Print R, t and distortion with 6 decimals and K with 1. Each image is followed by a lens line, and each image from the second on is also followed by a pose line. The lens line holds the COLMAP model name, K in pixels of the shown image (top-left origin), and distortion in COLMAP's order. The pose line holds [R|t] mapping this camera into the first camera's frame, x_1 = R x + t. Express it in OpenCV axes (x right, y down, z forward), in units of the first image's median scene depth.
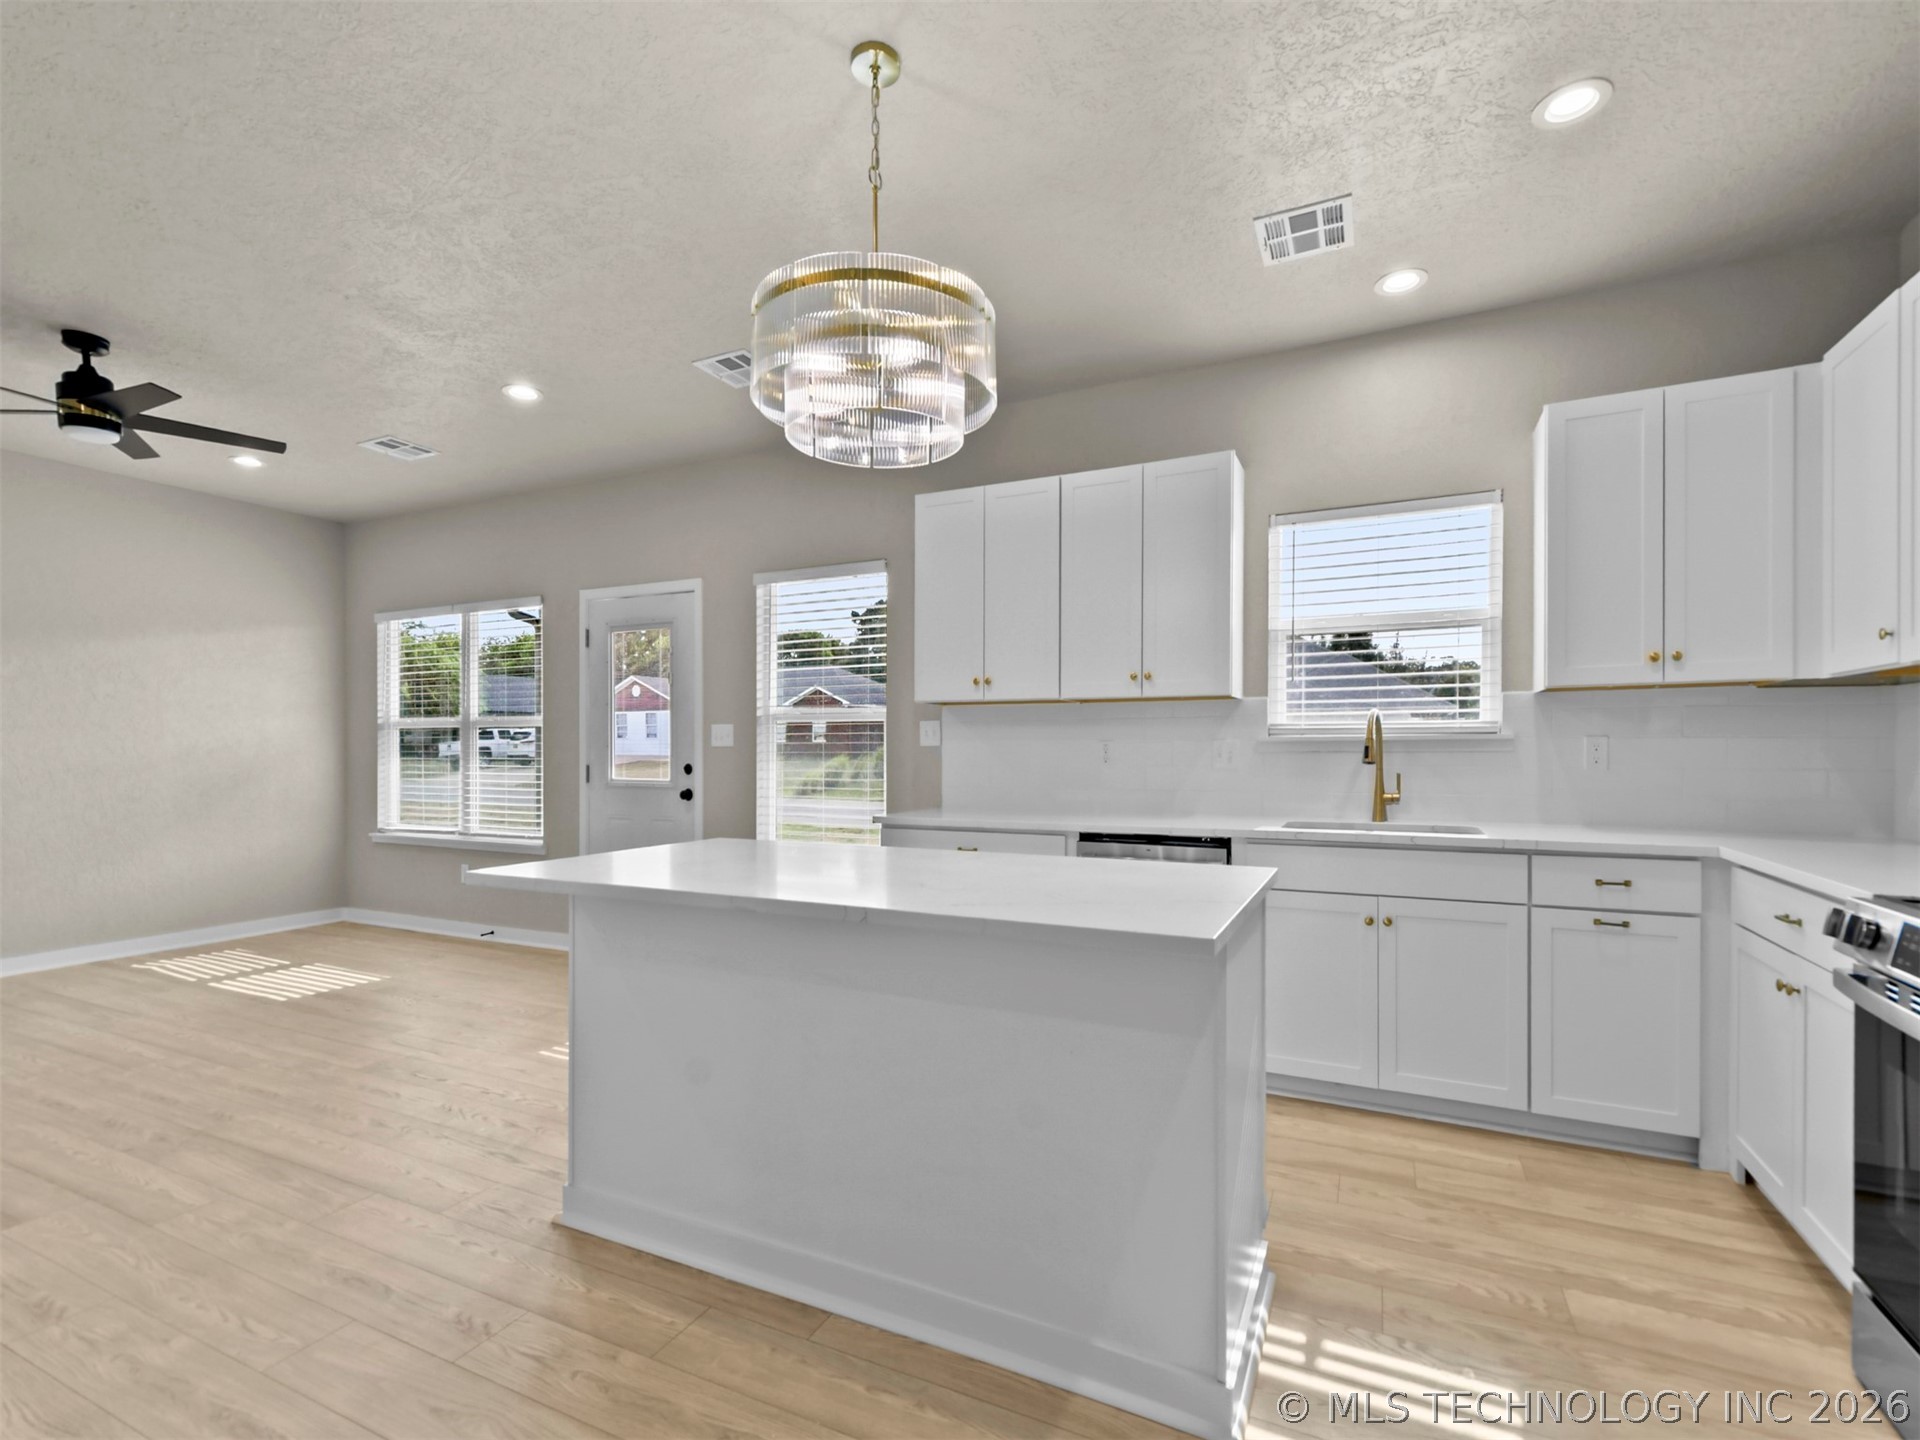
lens RADIAL K [[868.2, 0, 990.7], [0, 868.2, 752.8], [0, 0, 1]] dist [0.001441, -0.000169]
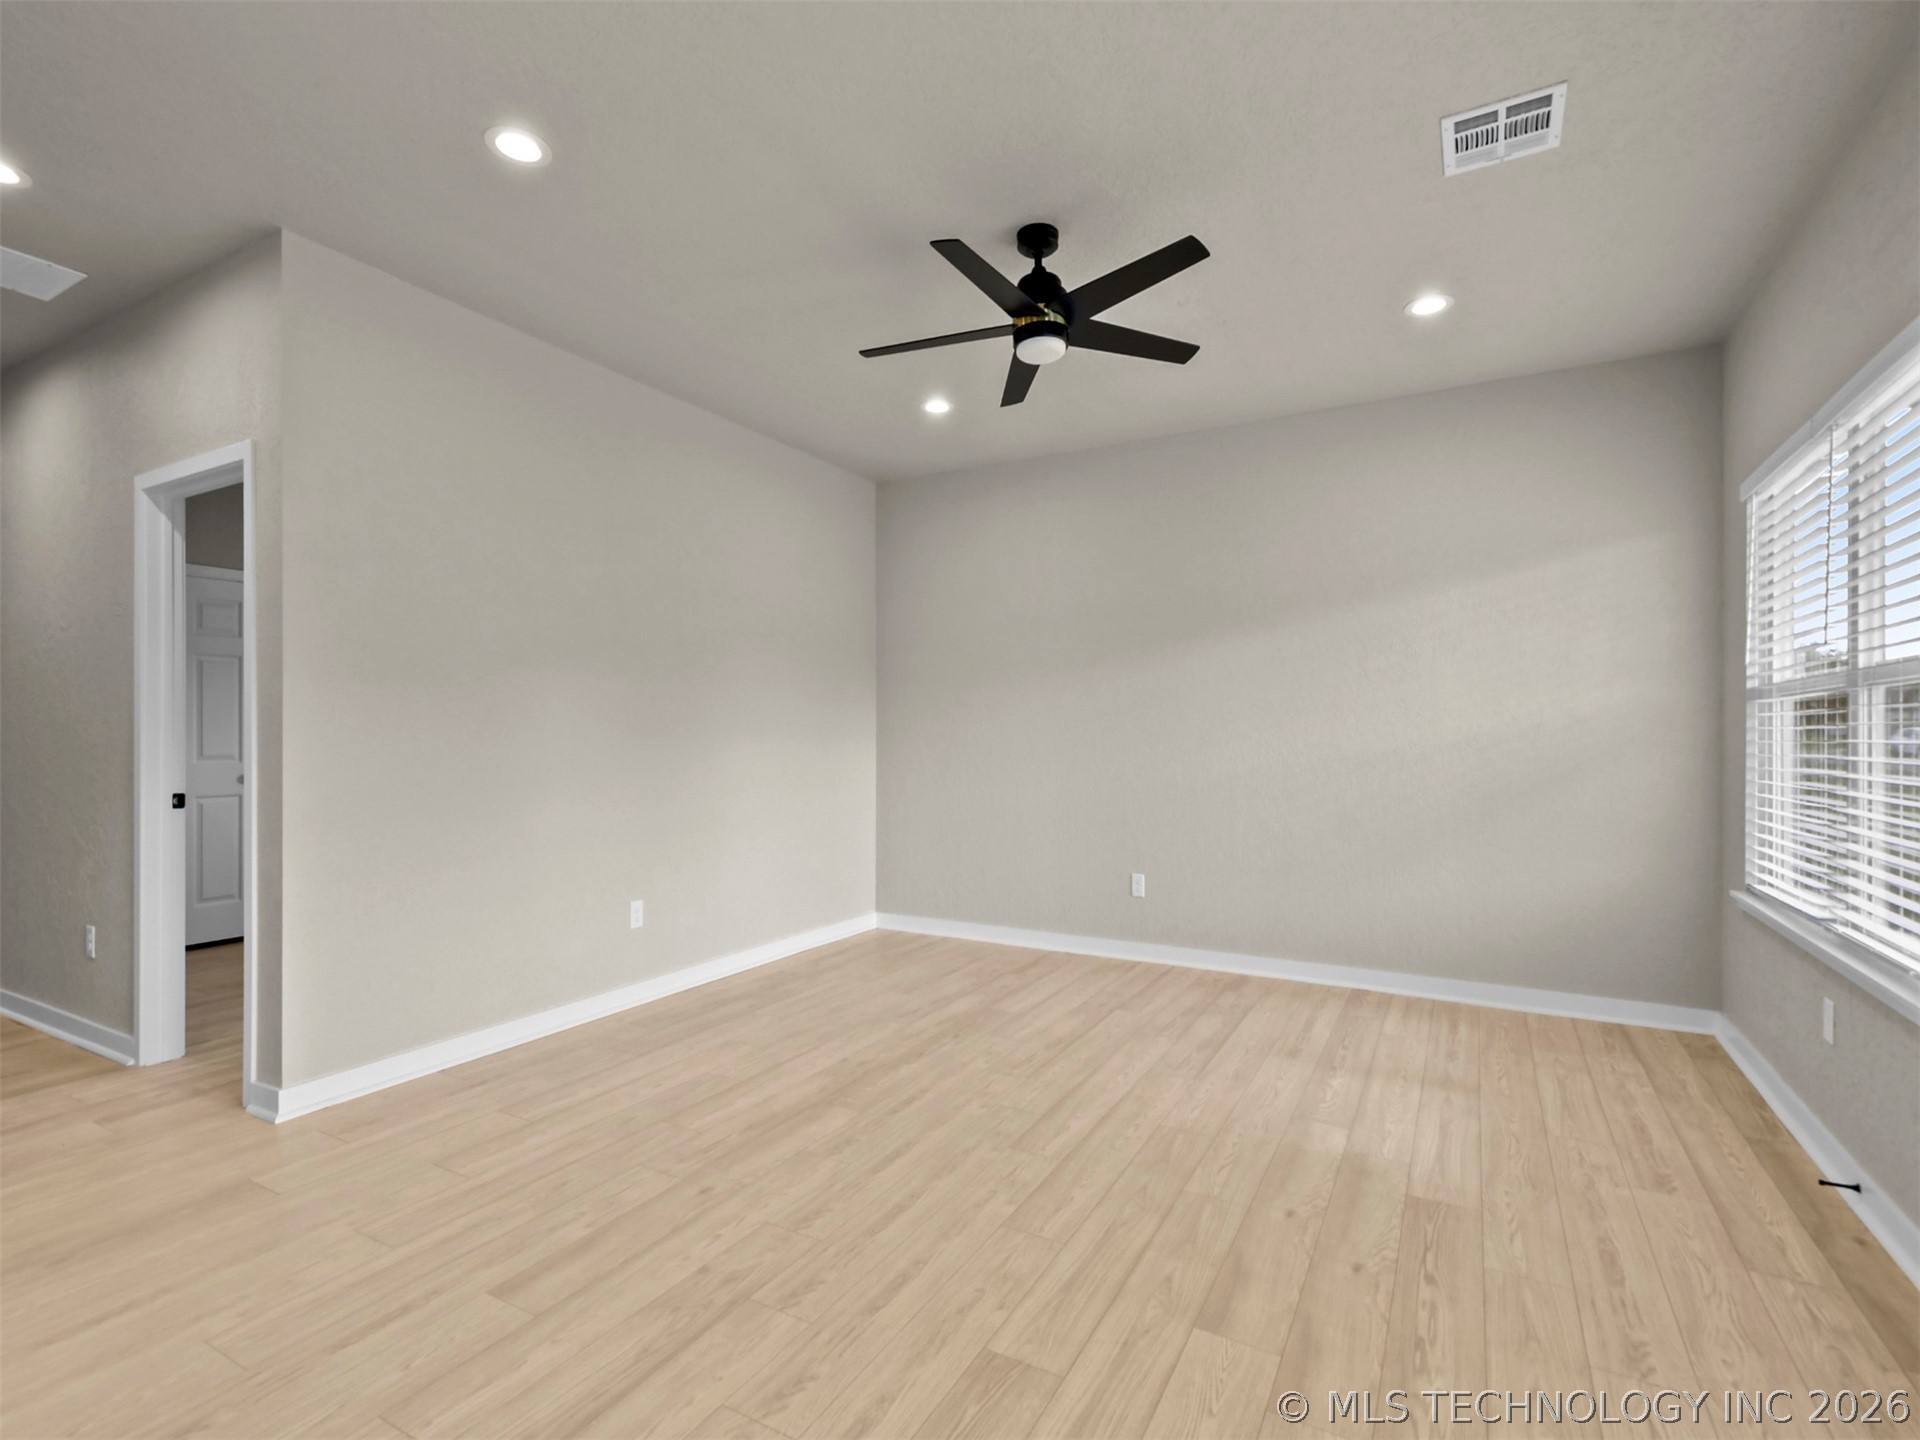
lens RADIAL K [[916.0, 0, 960.0], [0, 916.0, 720.0], [0, 0, 1]] dist [0.010975, -0.000909]
pose [[-0.085015, -0.012923, -0.996296, -0.136594], [-0.007898, 0.999893, -0.012296, -0.004480], [0.996348, 0.006824, -0.085108, 0.805490]]
